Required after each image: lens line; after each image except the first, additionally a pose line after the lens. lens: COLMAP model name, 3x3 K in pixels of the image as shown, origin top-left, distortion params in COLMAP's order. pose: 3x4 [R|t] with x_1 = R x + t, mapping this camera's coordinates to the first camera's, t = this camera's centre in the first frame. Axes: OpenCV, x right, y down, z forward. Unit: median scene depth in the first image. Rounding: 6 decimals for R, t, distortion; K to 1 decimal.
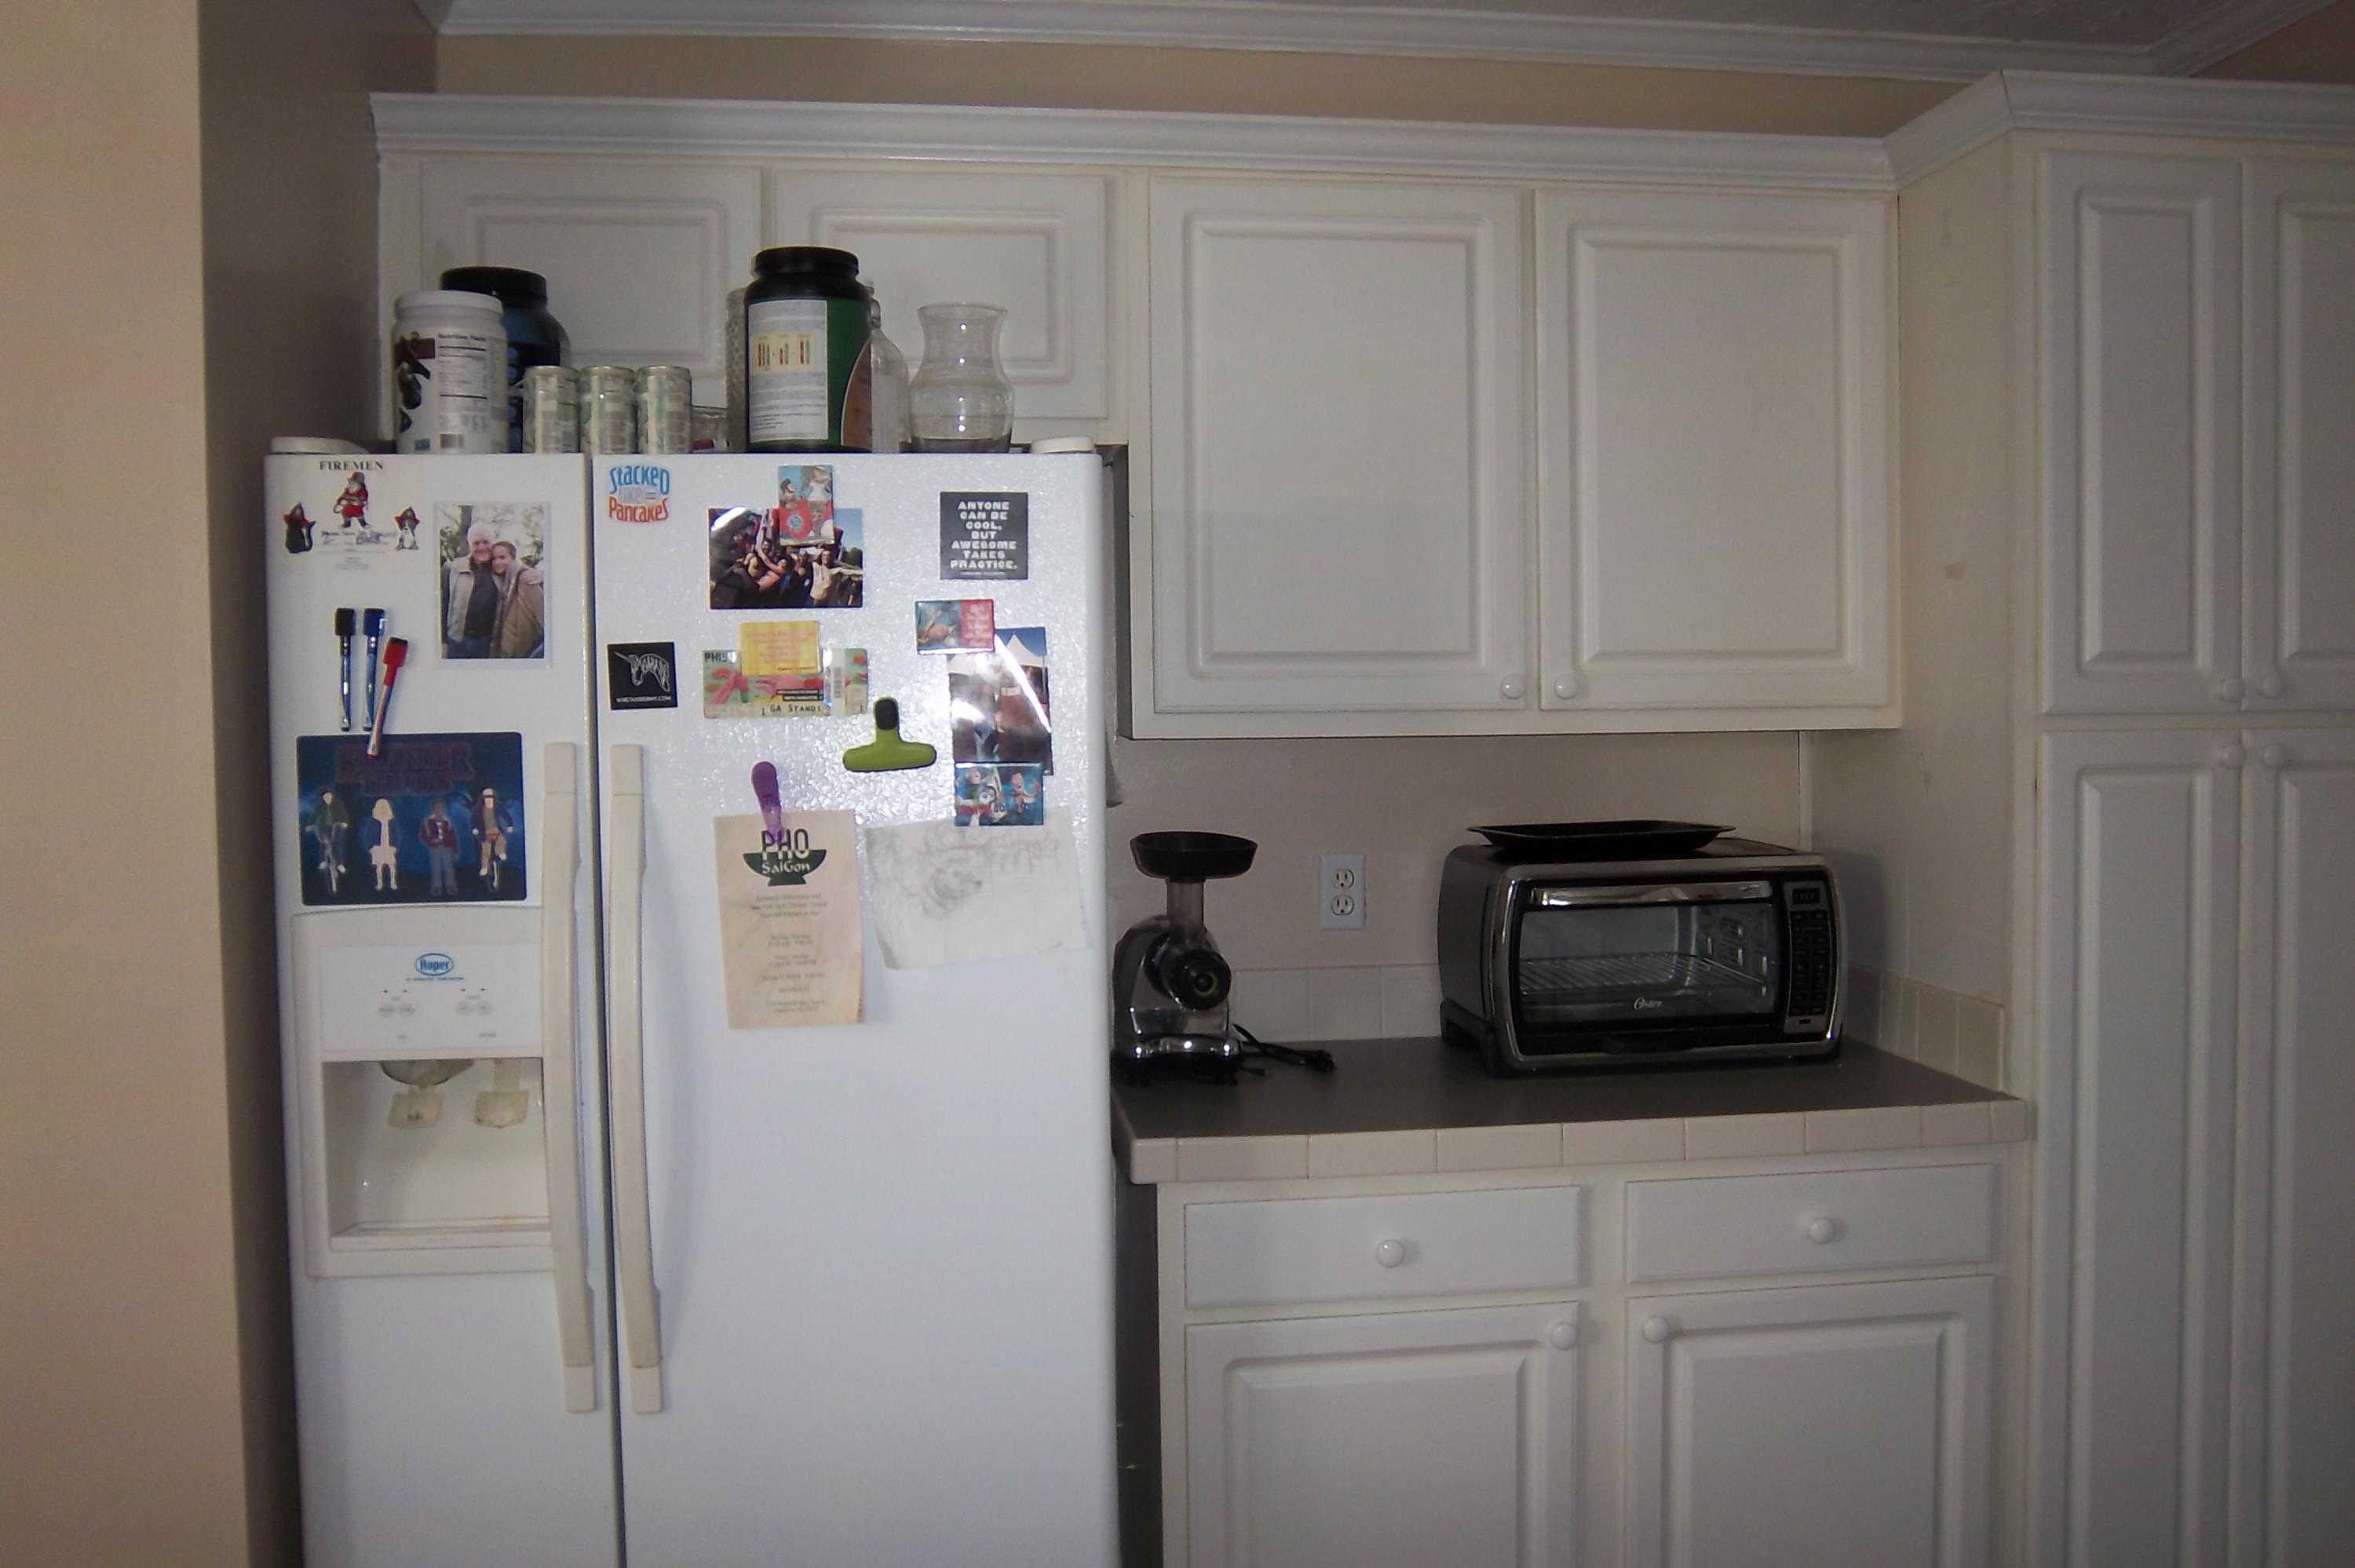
lens RADIAL K [[2016.1, 0, 1197.8], [0, 2016.1, 779.1], [0, 0, 1]] dist [-0.107365, 0.099640]
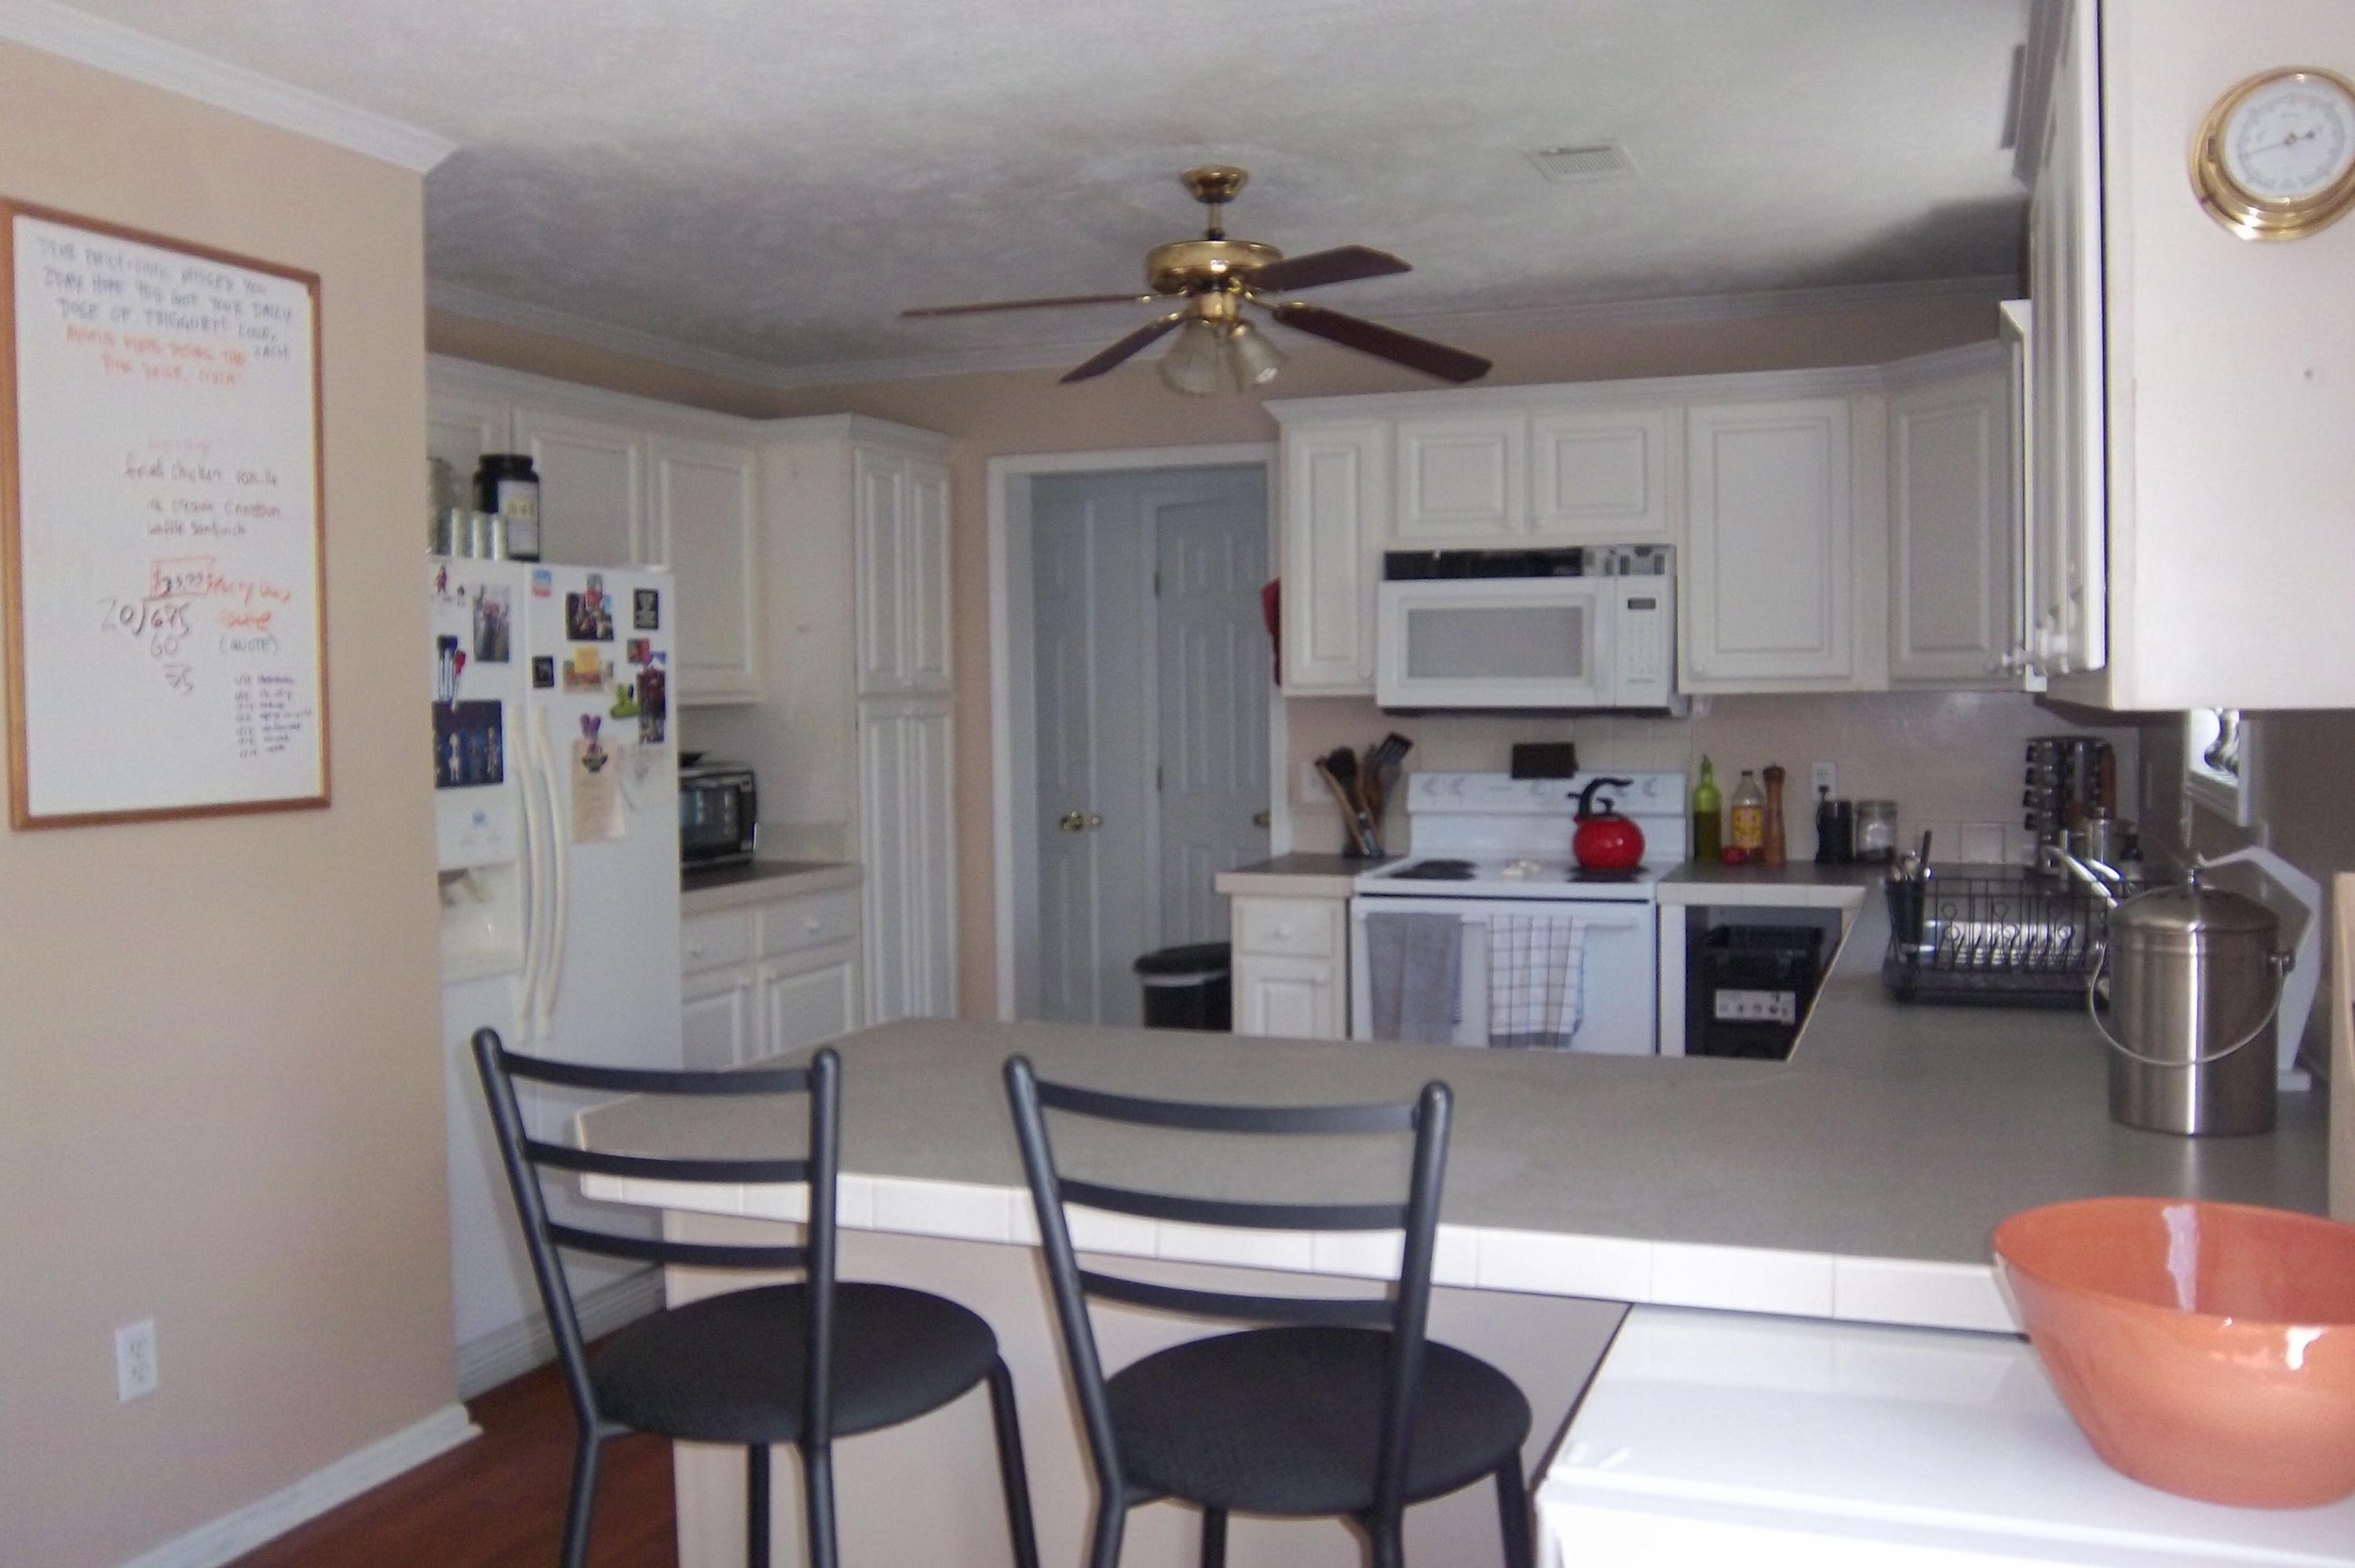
lens RADIAL K [[2016.1, 0, 1197.8], [0, 2016.1, 779.1], [0, 0, 1]] dist [-0.107365, 0.099640]
pose [[0.482787, -0.034491, 0.875058, -1.737681], [0.037870, 0.999112, 0.018487, 0.045101], [-0.874918, 0.024213, 0.483665, -0.567771]]
